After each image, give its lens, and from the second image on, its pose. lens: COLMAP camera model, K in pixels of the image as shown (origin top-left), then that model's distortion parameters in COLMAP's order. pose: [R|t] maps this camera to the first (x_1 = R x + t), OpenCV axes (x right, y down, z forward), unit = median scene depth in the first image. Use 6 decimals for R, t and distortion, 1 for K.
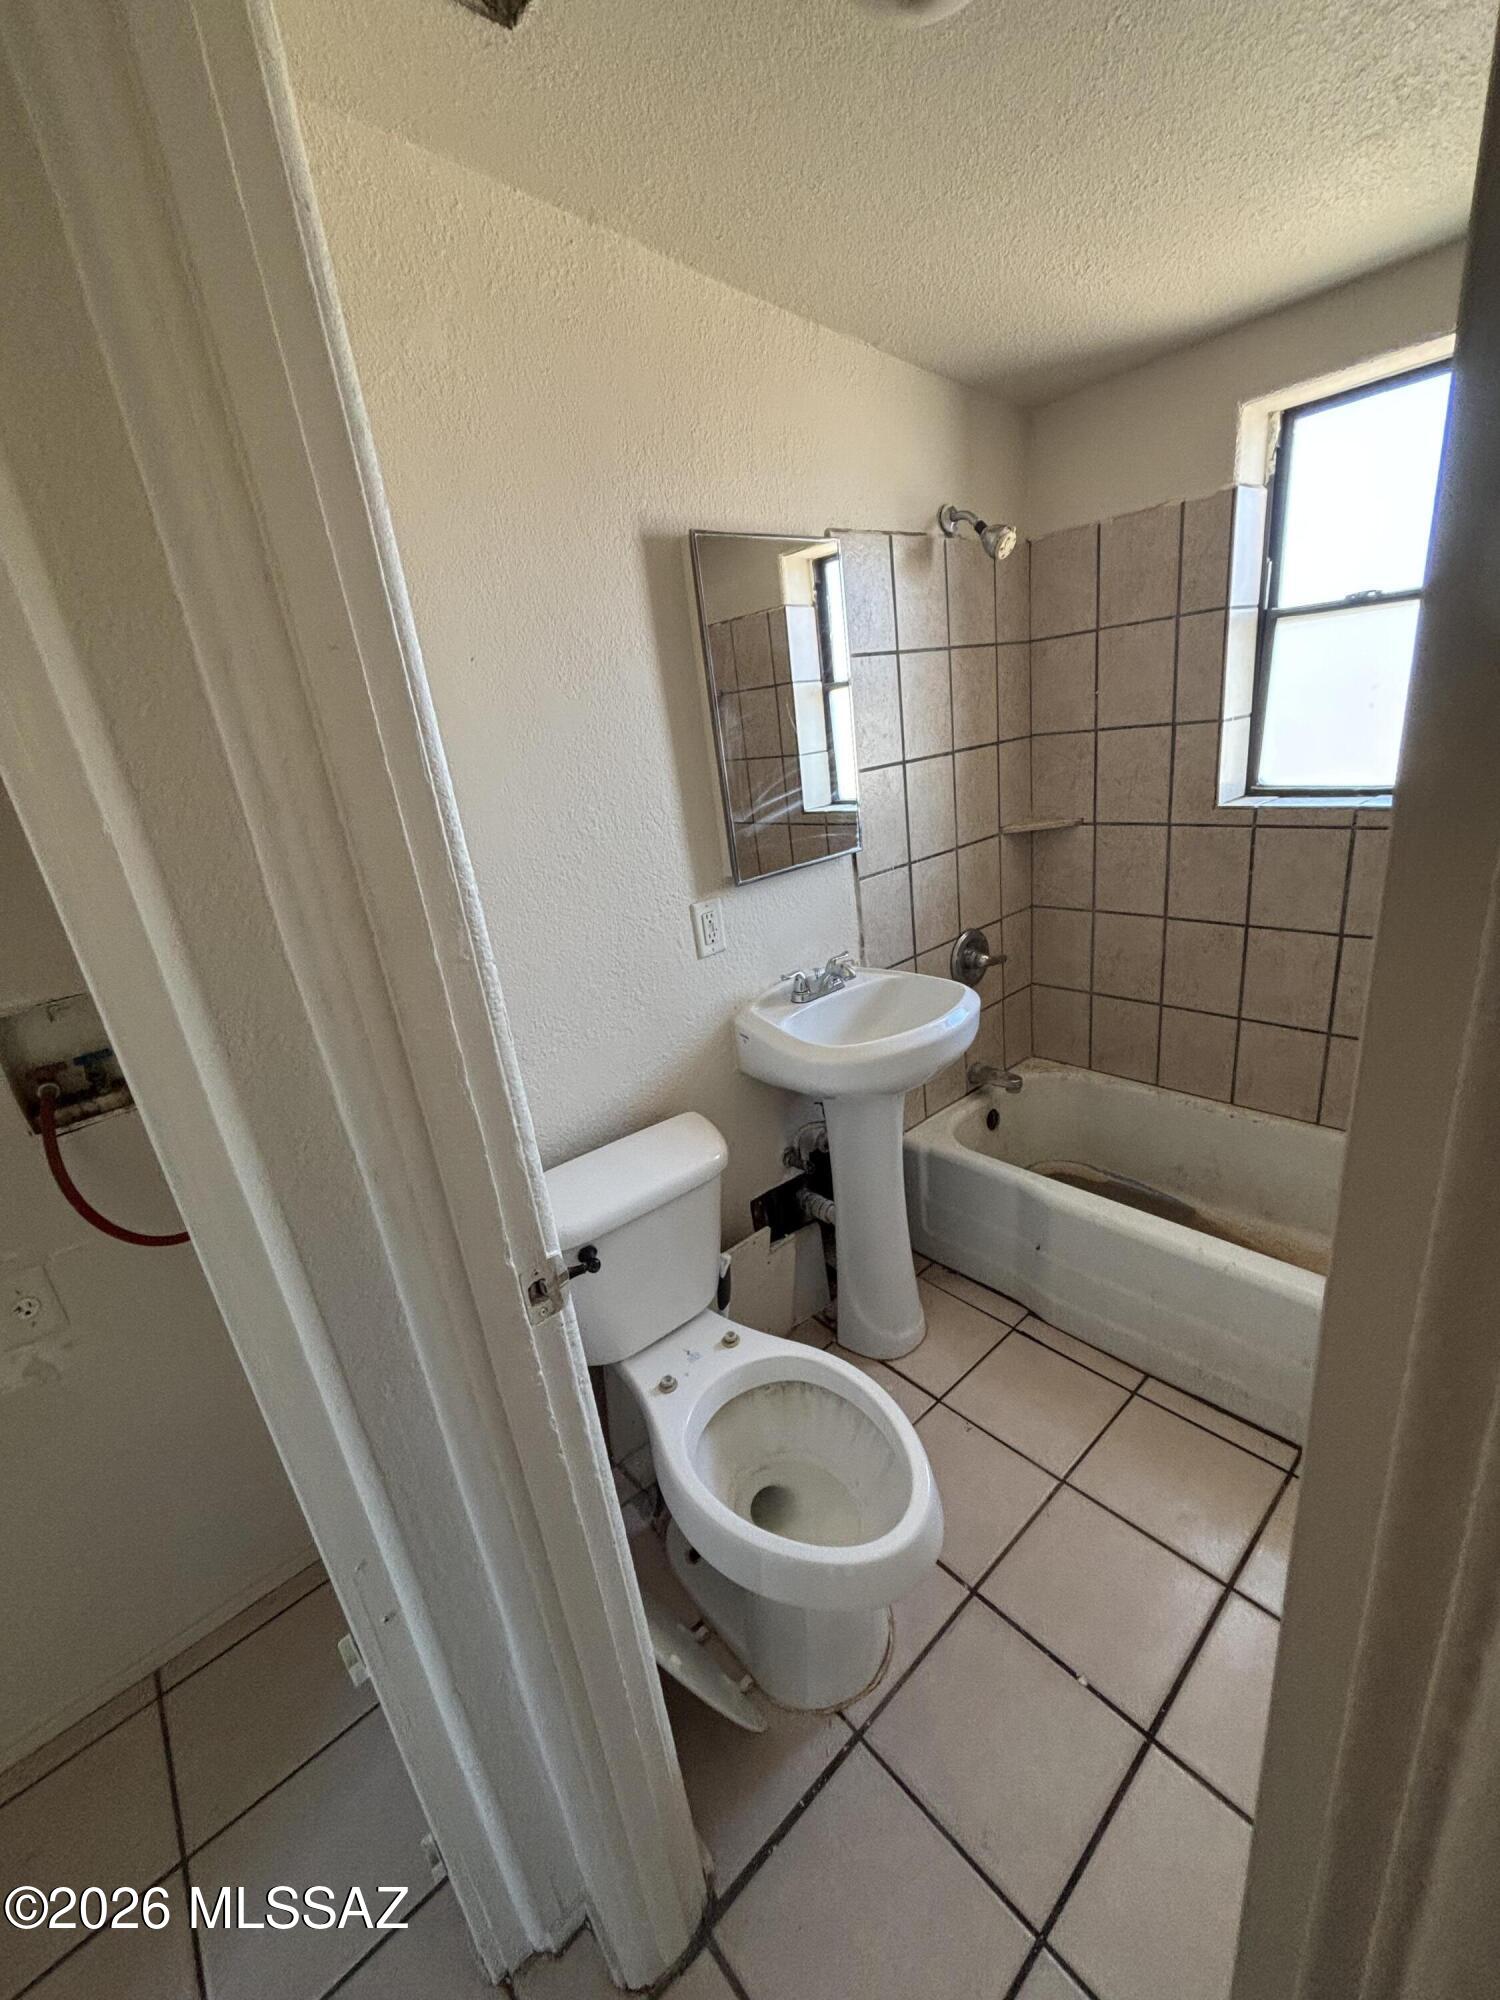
lens RADIAL K [[805.7, 0, 750.0], [0, 805.7, 1000.0], [0, 0, 1]] dist [0.000148, -0.000034]
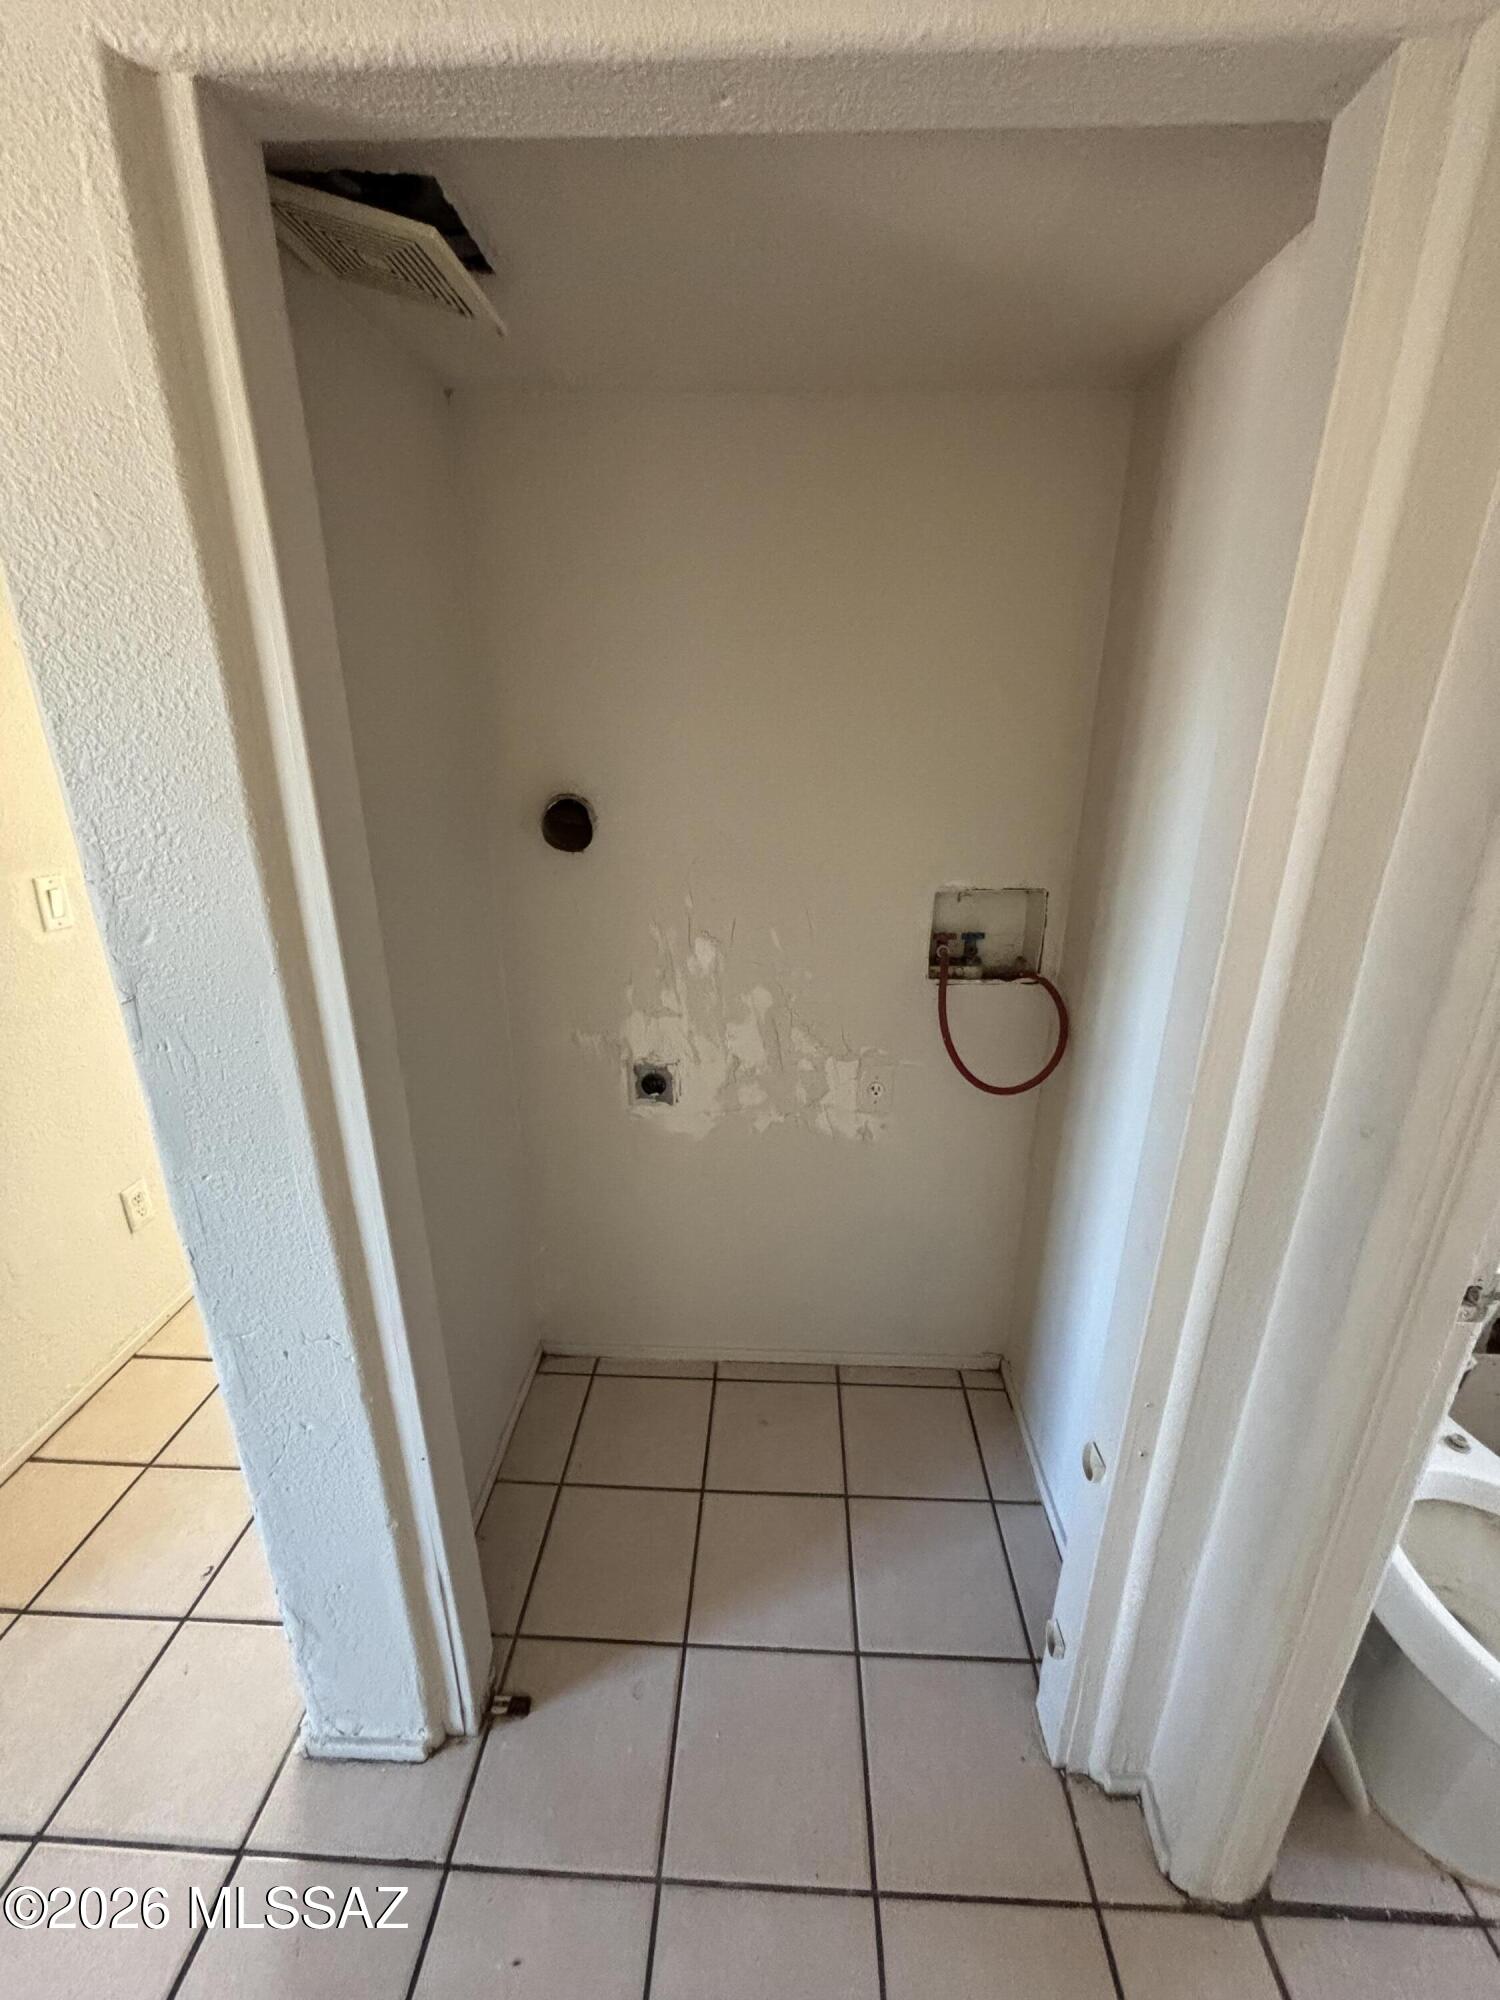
lens RADIAL K [[805.7, 0, 750.0], [0, 805.7, 1000.0], [0, 0, 1]] dist [0.000148, -0.000034]
pose [[0.719750, 0.344299, -0.602842, -0.265767], [-0.312806, 0.936049, 0.161134, 0.076111], [0.619767, 0.072597, 0.781421, -0.268965]]
